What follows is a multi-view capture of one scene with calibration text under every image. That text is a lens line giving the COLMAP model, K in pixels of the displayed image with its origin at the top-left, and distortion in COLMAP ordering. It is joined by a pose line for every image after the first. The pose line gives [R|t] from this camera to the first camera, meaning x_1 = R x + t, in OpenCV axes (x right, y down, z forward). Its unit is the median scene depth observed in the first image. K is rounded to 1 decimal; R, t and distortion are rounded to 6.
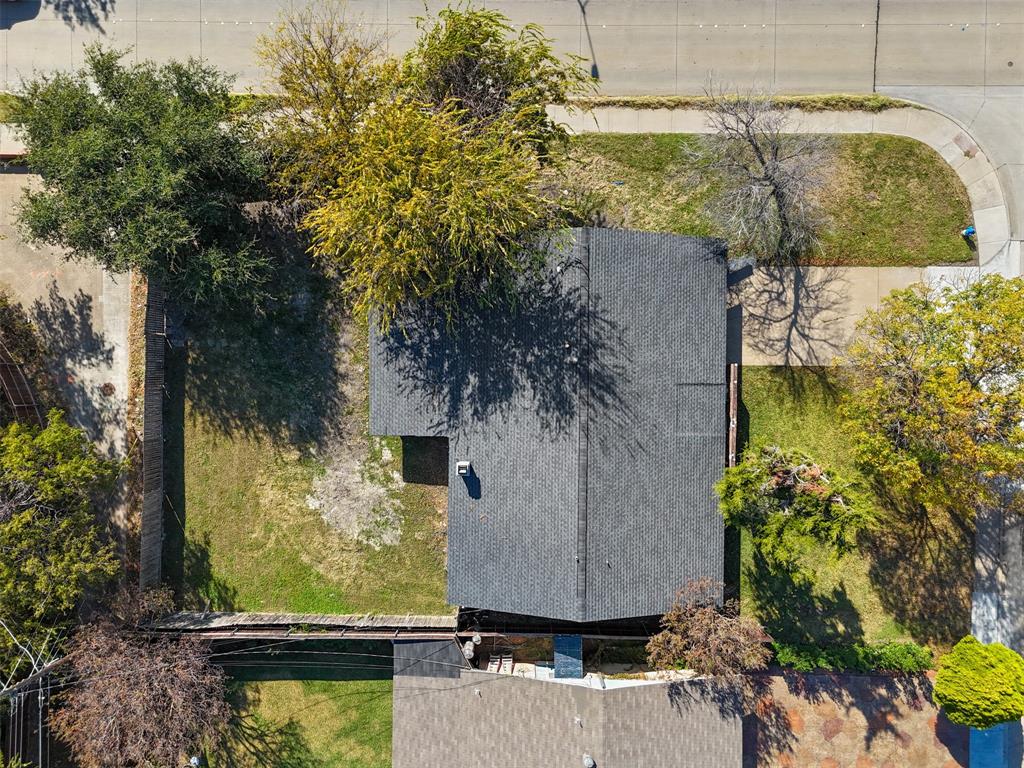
lens RADIAL K [[764.8, 0, 512.0], [0, 764.8, 384.0], [0, 0, 1]] dist [0.037699, -0.008182]
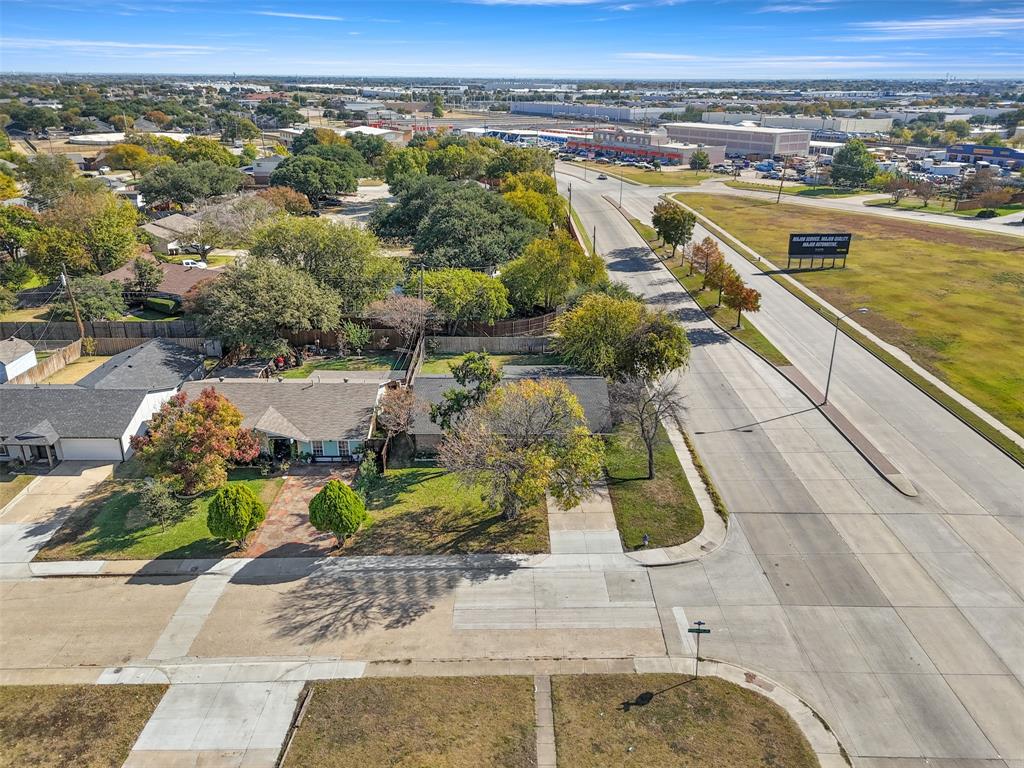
lens RADIAL K [[764.8, 0, 512.0], [0, 764.8, 384.0], [0, 0, 1]] dist [0.037699, -0.008182]
pose [[0.015383, 0.383633, -0.923358, 1.745938], [-0.999861, 0.000011, -0.016653, 0.071293], [-0.006378, 0.923486, 0.383580, 0.198647]]
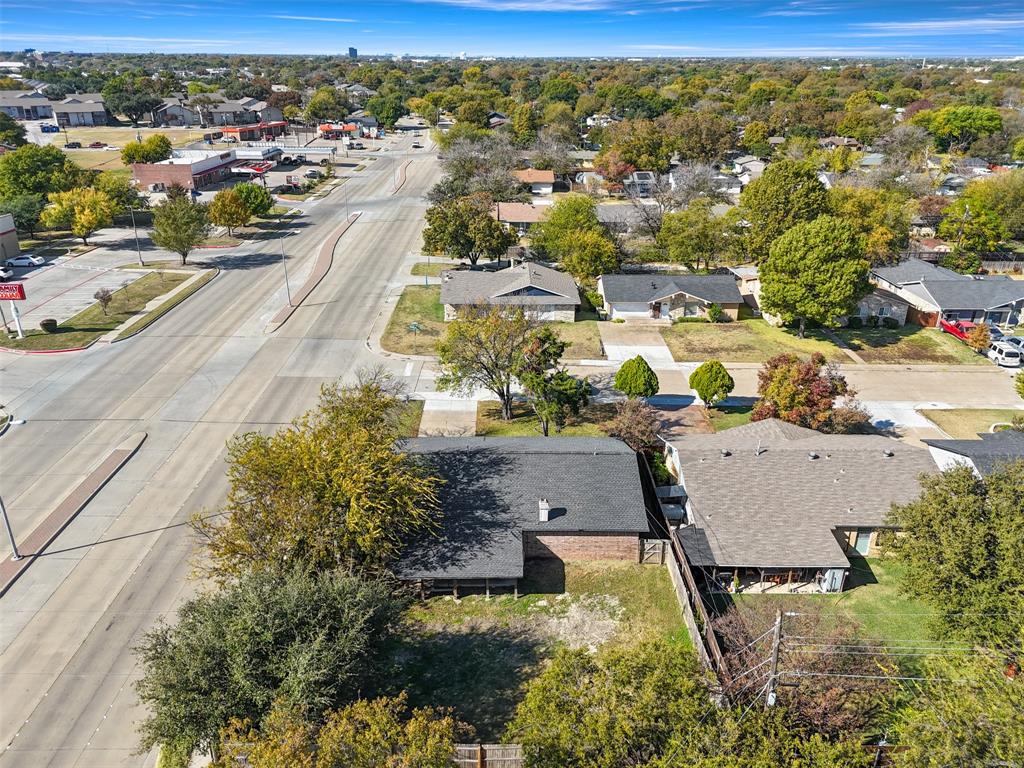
lens RADIAL K [[764.8, 0, 512.0], [0, 764.8, 384.0], [0, 0, 1]] dist [0.037699, -0.008182]
pose [[-0.022111, -0.373999, 0.927165, -1.136219], [0.999755, -0.007314, 0.020891, 0.024105], [-0.001032, 0.927400, 0.374069, 0.256128]]
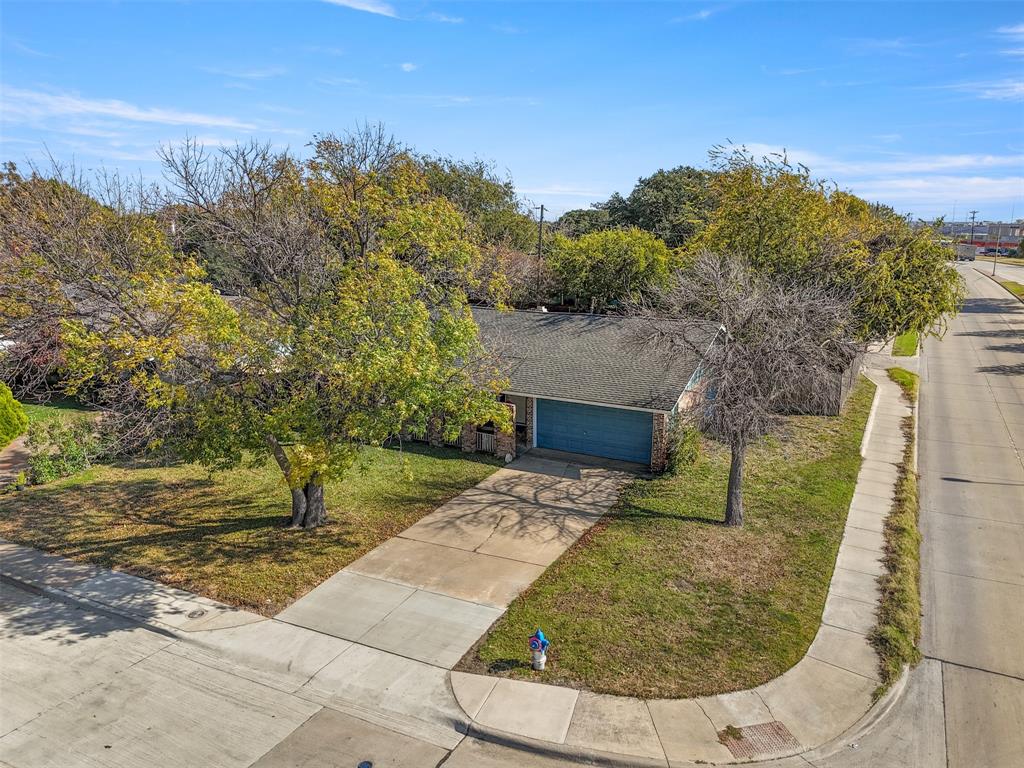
lens RADIAL K [[764.8, 0, 512.0], [0, 764.8, 384.0], [0, 0, 1]] dist [0.037699, -0.008182]
pose [[-0.450819, 0.195274, -0.870994, 0.916520], [-0.892615, -0.098610, 0.439902, -0.346755], [0.000012, 0.975779, 0.218760, 0.759439]]
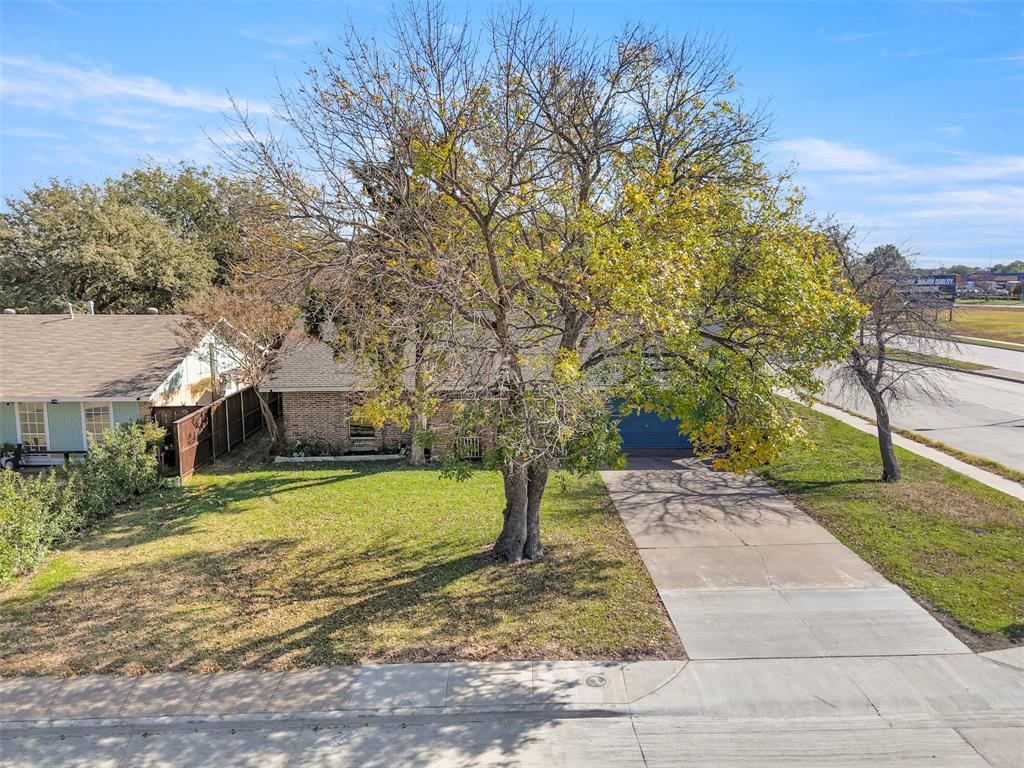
lens RADIAL K [[764.8, 0, 512.0], [0, 764.8, 384.0], [0, 0, 1]] dist [0.037699, -0.008182]
pose [[0.030106, 0.156566, -0.987208, 0.923961], [-0.999543, 0.007242, -0.029333, 0.068080], [0.002557, 0.987641, 0.156713, 0.823651]]
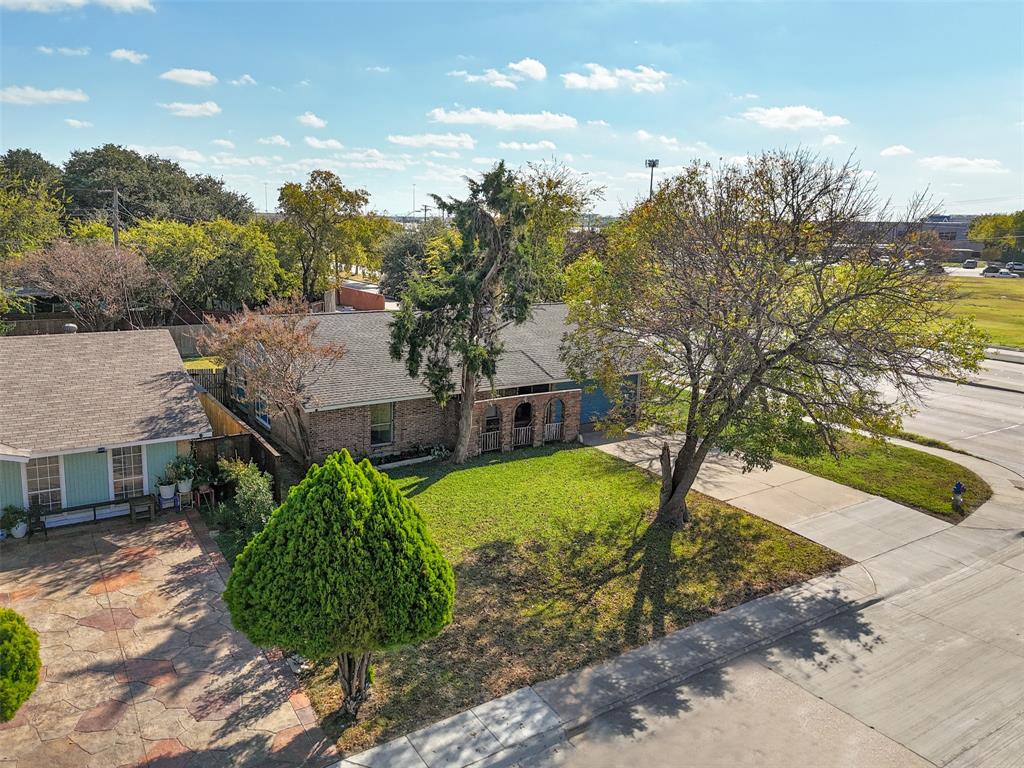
lens RADIAL K [[797.8, 0, 506.4], [0, 797.8, 342.8], [0, 0, 1]] dist [0.014853, 0.002268]
pose [[0.552452, 0.156419, -0.818737, 0.912129], [-0.832972, 0.067187, -0.549221, 0.502852], [-0.030900, 0.985403, 0.167410, 0.754555]]
